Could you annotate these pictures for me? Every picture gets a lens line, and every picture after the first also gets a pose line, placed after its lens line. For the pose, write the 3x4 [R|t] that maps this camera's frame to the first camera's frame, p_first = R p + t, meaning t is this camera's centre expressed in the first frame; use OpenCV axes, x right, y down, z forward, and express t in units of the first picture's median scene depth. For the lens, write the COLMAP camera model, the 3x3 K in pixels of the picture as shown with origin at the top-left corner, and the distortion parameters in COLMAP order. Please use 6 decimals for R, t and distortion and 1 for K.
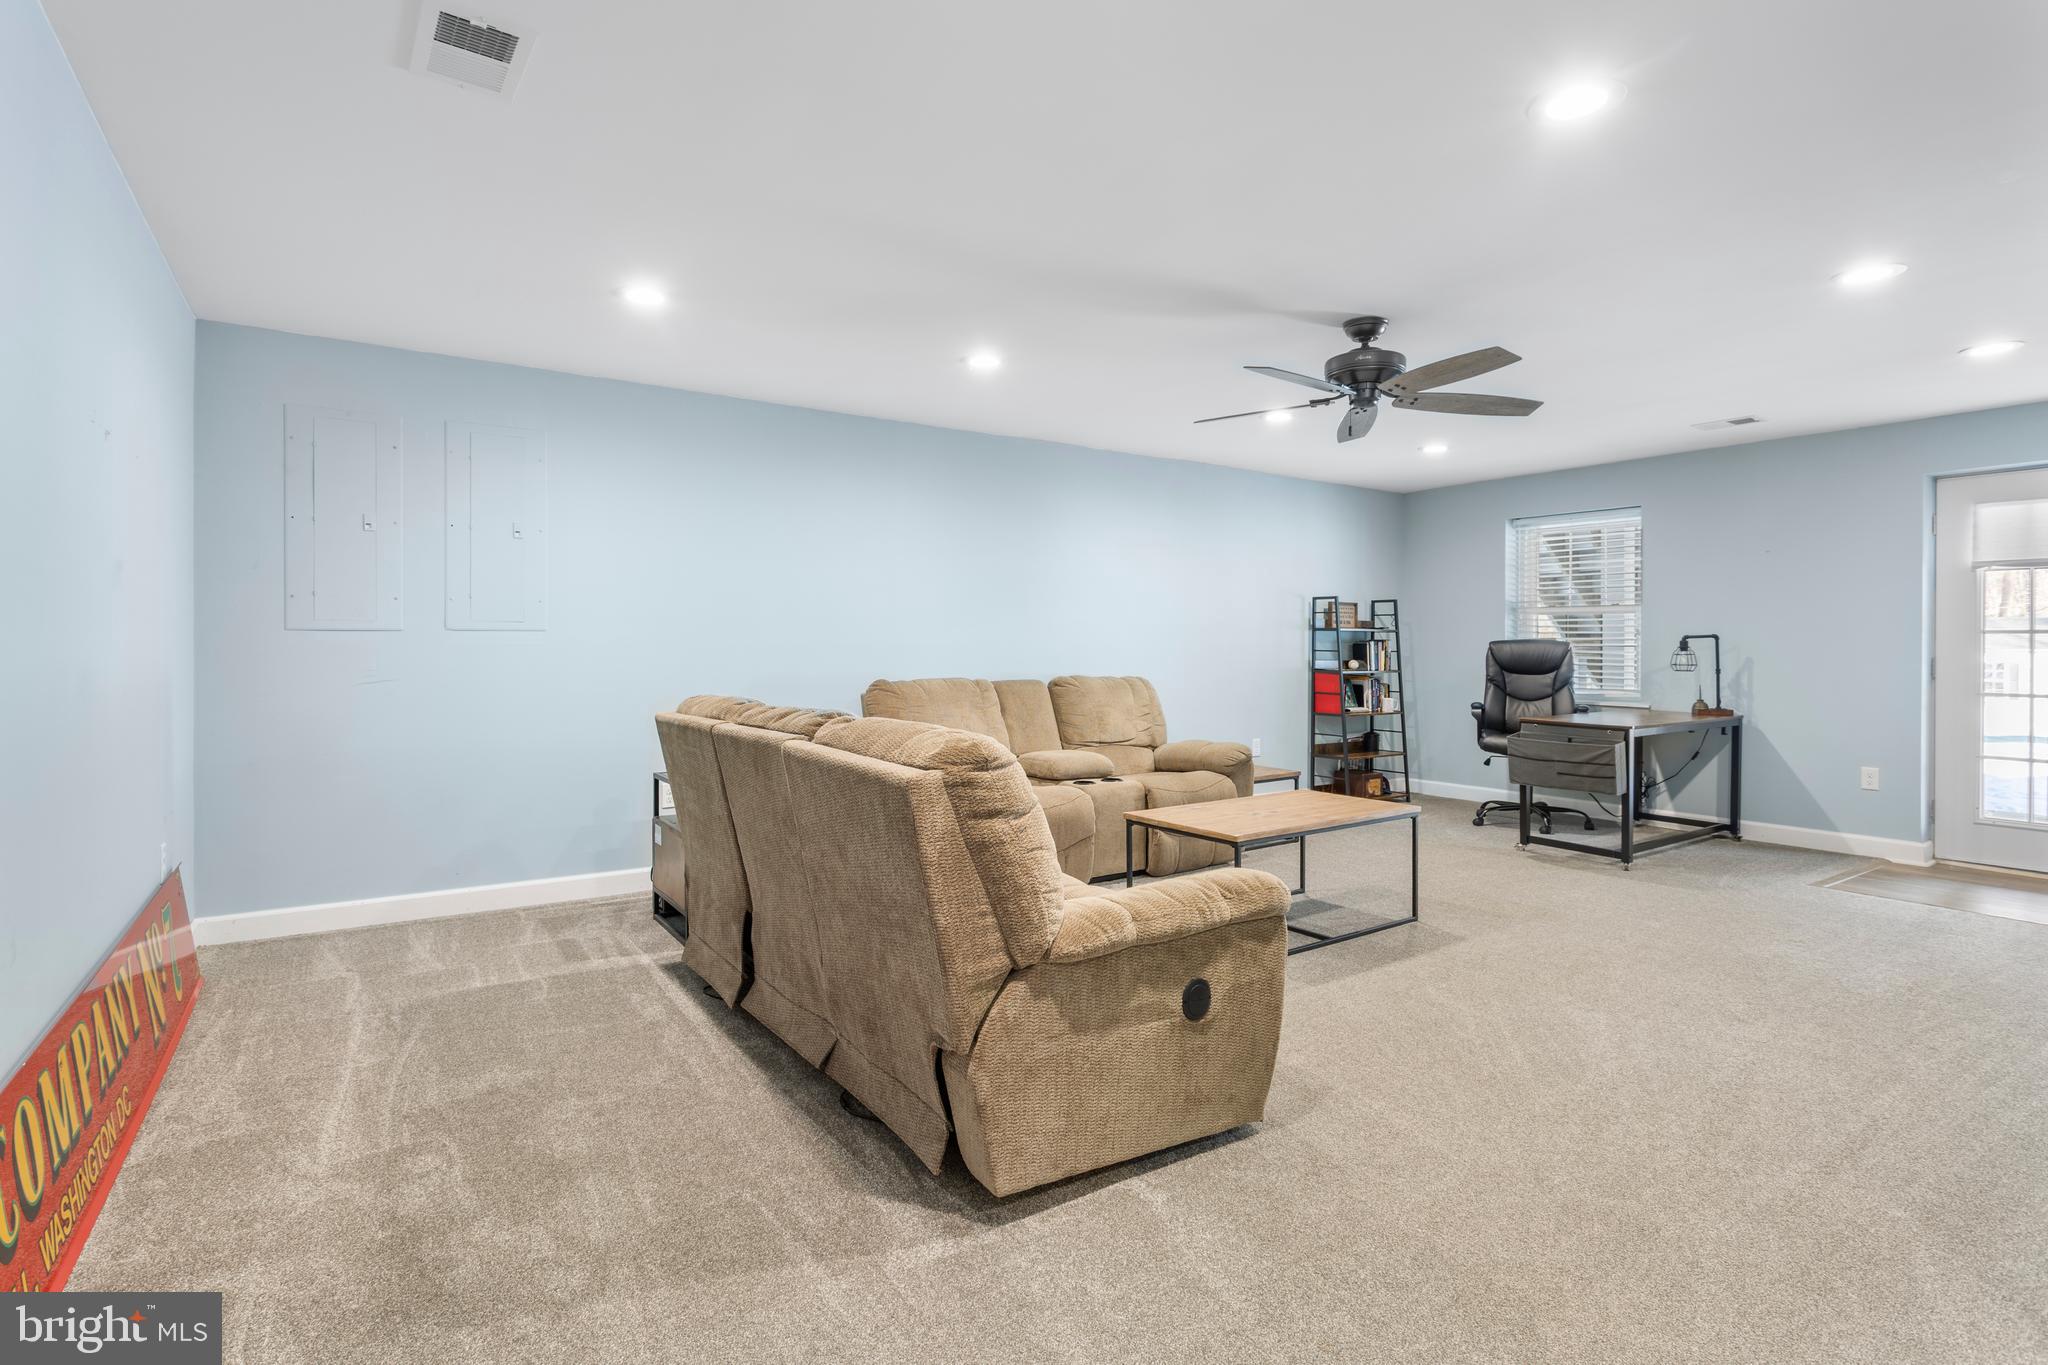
lens RADIAL K [[991.9, 0, 1019.2], [0, 991.9, 667.1], [0, 0, 1]] dist [-0.005656, 0.003675]
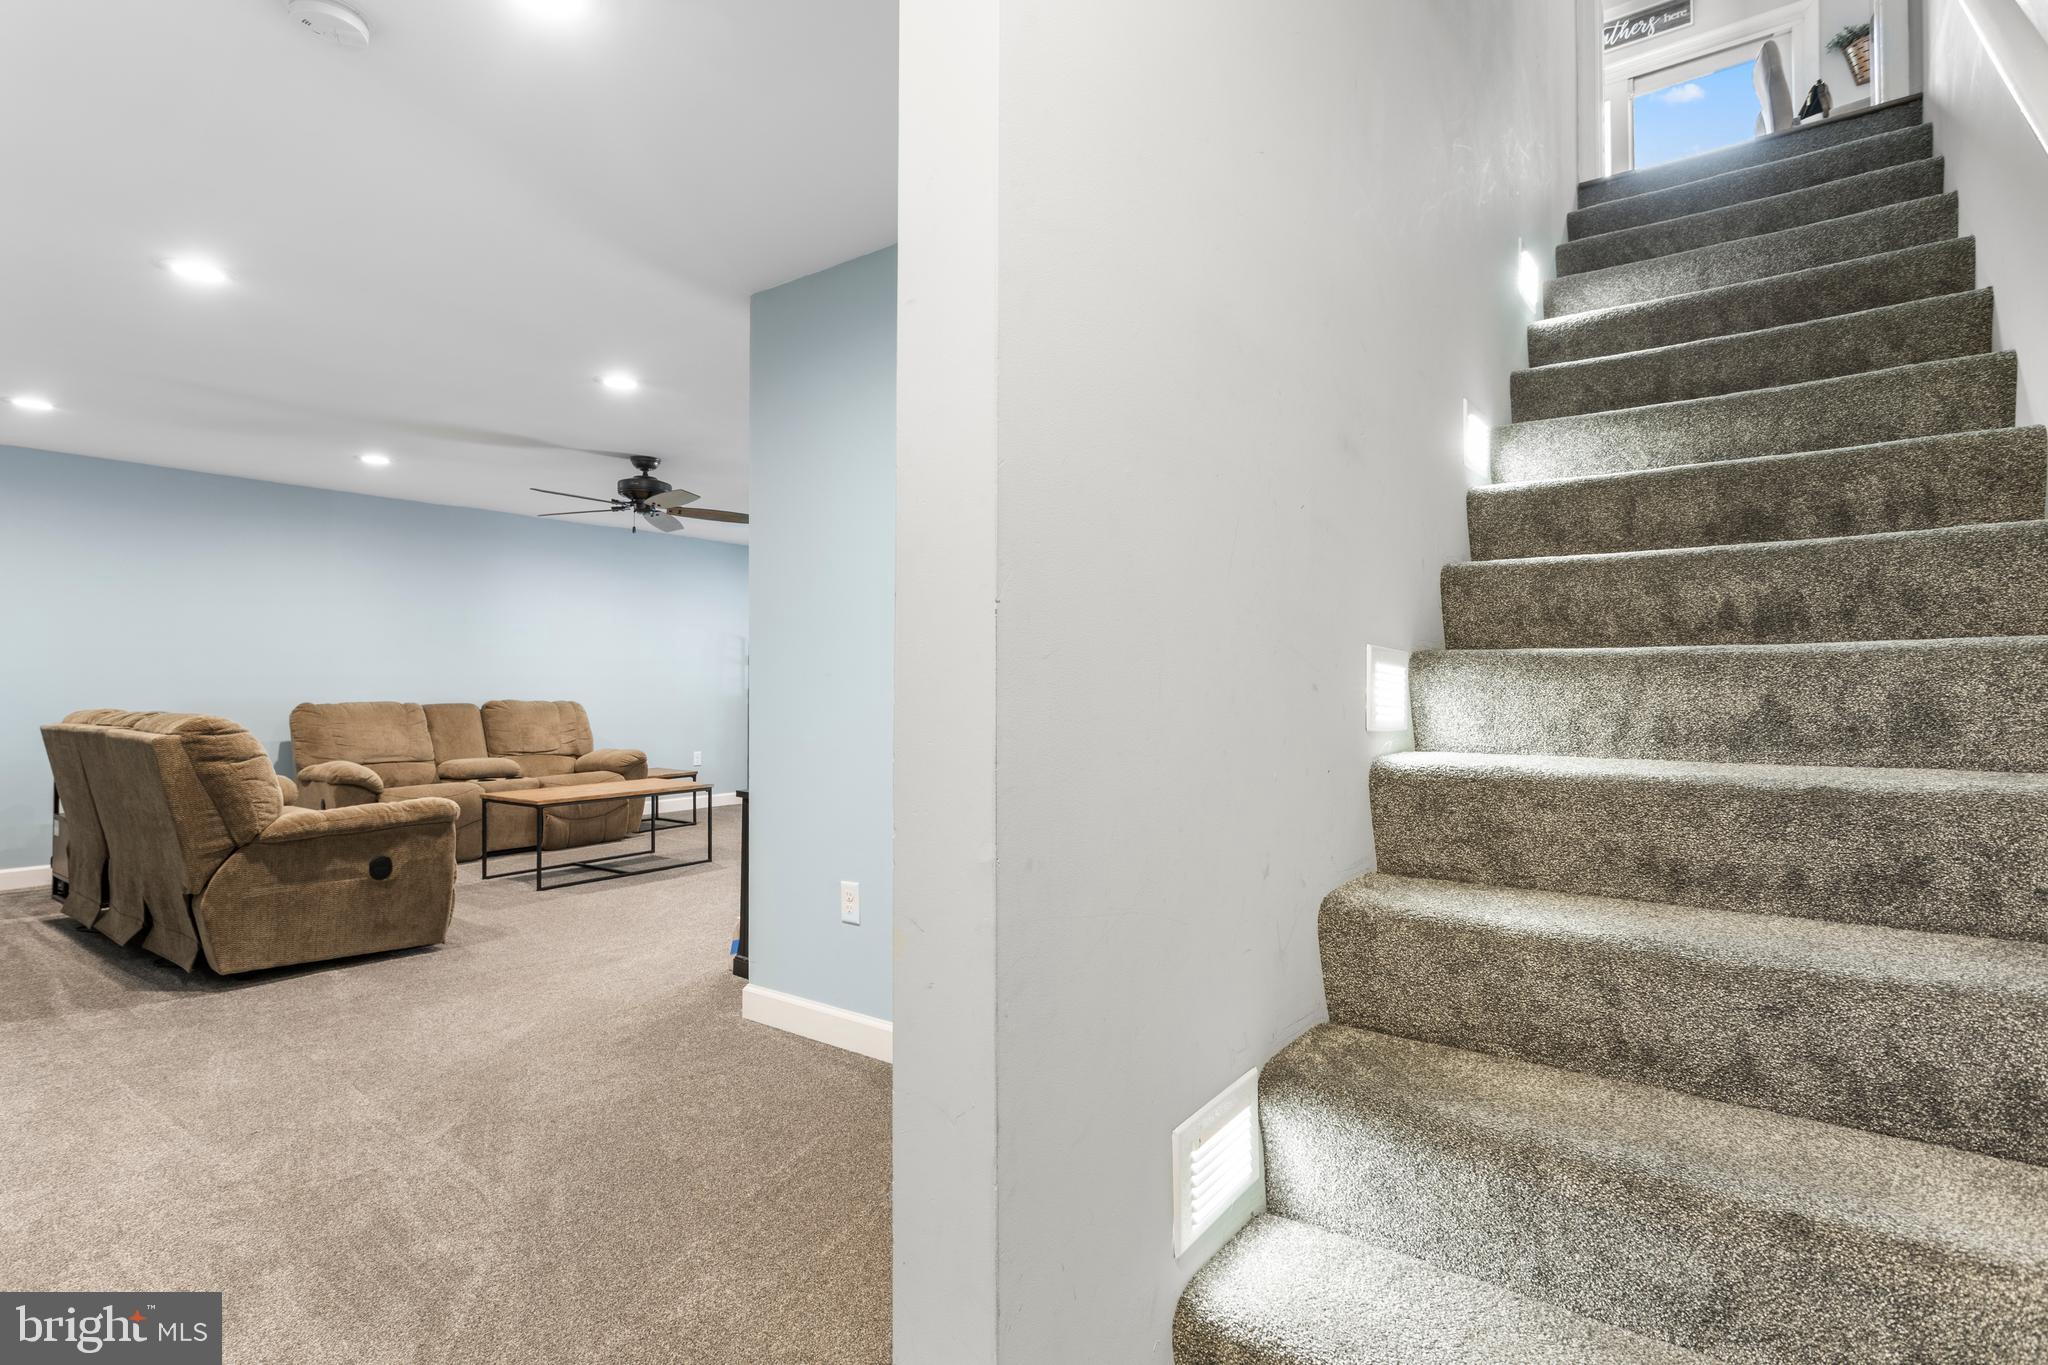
lens RADIAL K [[991.9, 0, 1013.4], [0, 991.9, 680.4], [0, 0, 1]] dist [-0.005656, 0.003675]
pose [[0.942828, -0.001083, 0.333278, 0.347840], [0.009835, 0.999650, -0.024572, 0.029965], [-0.333134, 0.026445, 0.942508, -0.557451]]
